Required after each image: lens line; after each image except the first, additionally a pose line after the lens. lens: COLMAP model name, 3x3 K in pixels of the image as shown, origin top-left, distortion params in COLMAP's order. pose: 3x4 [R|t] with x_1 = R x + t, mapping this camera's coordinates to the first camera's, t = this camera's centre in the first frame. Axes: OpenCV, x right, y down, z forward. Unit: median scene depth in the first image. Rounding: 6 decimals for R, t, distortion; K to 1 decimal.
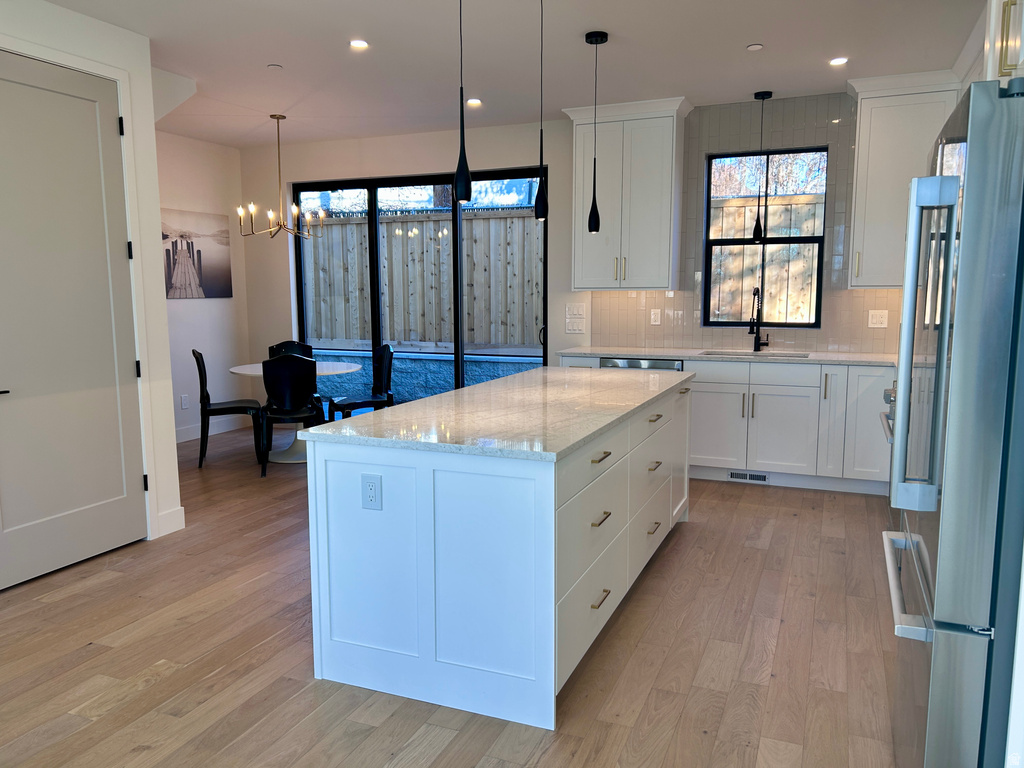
lens RADIAL K [[772.6, 0, 515.4], [0, 772.6, 384.2], [0, 0, 1]] dist [0.045877, -0.044935]
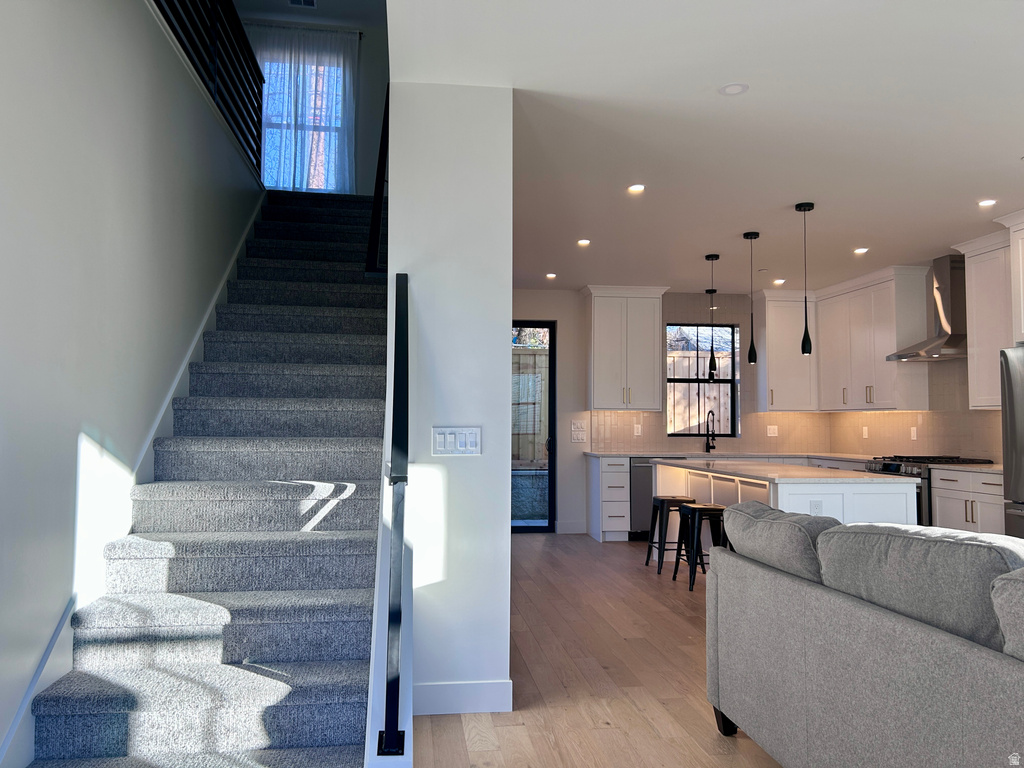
lens RADIAL K [[772.6, 0, 513.6], [0, 772.6, 384.5], [0, 0, 1]] dist [0.045877, -0.044935]
pose [[0.856520, 0.032951, 0.515060, -0.743494], [0.057773, 0.985566, -0.159126, 0.042589], [-0.512869, 0.166052, 0.842254, -0.090352]]
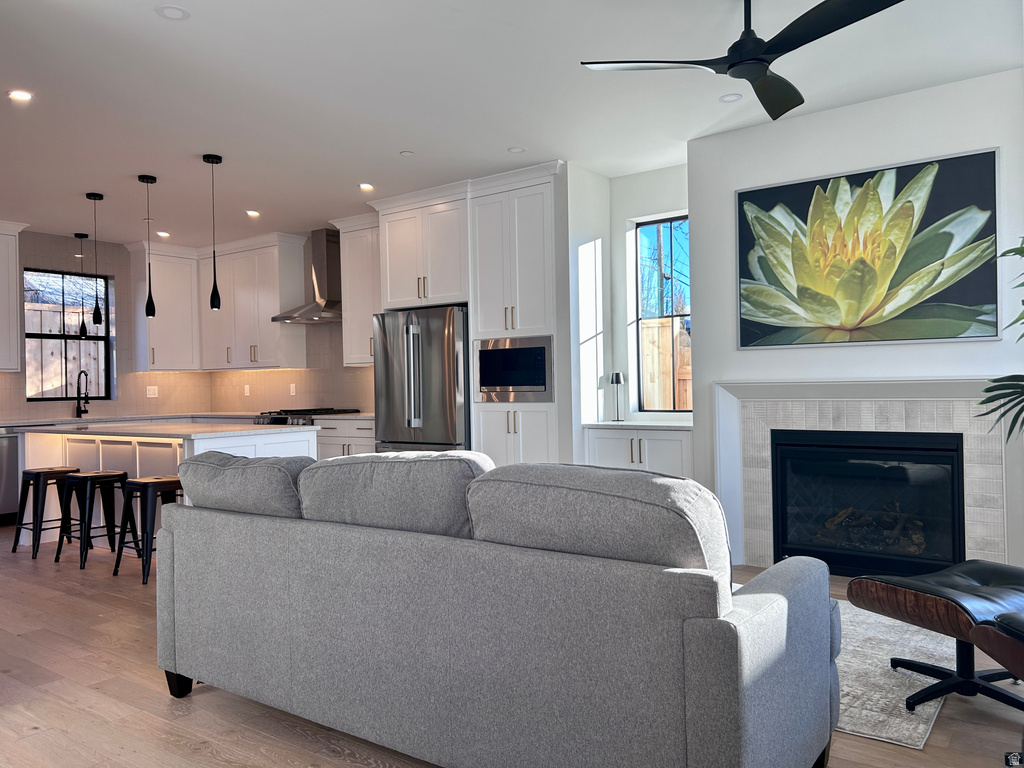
lens RADIAL K [[772.6, 0, 514.3], [0, 772.6, 382.7], [0, 0, 1]] dist [0.045877, -0.044935]
pose [[0.227358, 0.000642, 0.973811, -0.781360], [0.141011, 0.989439, -0.033575, 0.046539], [-0.963548, 0.144952, 0.224866, -0.035833]]
